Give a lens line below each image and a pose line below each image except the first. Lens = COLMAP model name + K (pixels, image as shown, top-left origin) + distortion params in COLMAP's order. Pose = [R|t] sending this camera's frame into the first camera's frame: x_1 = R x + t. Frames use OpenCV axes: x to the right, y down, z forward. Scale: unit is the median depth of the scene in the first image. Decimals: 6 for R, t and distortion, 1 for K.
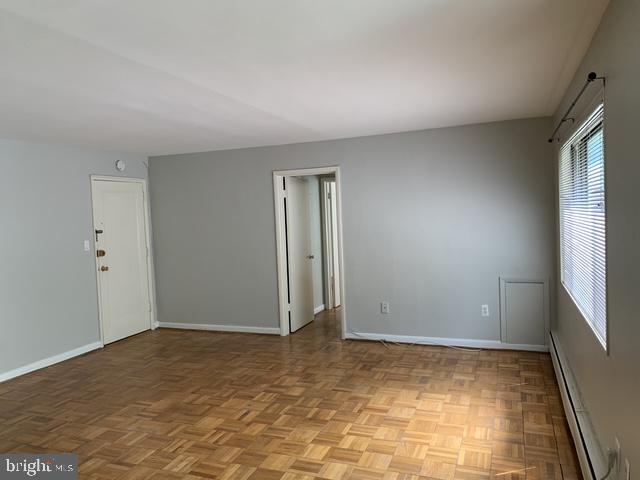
lens RADIAL K [[492.7, 0, 320.0], [0, 492.7, 240.0], [0, 0, 1]] dist [0.055108, -0.068838]
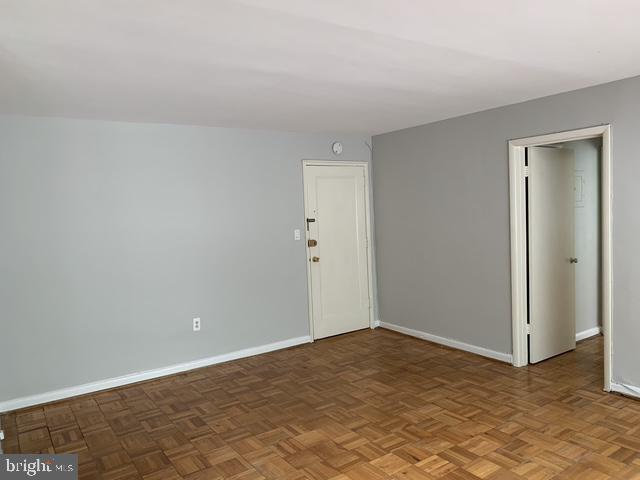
lens RADIAL K [[492.7, 0, 320.0], [0, 492.7, 240.0], [0, 0, 1]] dist [0.055108, -0.068838]
pose [[0.822301, 0.042624, -0.567455, 0.108631], [-0.022285, 0.998838, 0.042734, -0.021204], [0.568617, -0.022494, 0.822295, 0.258473]]
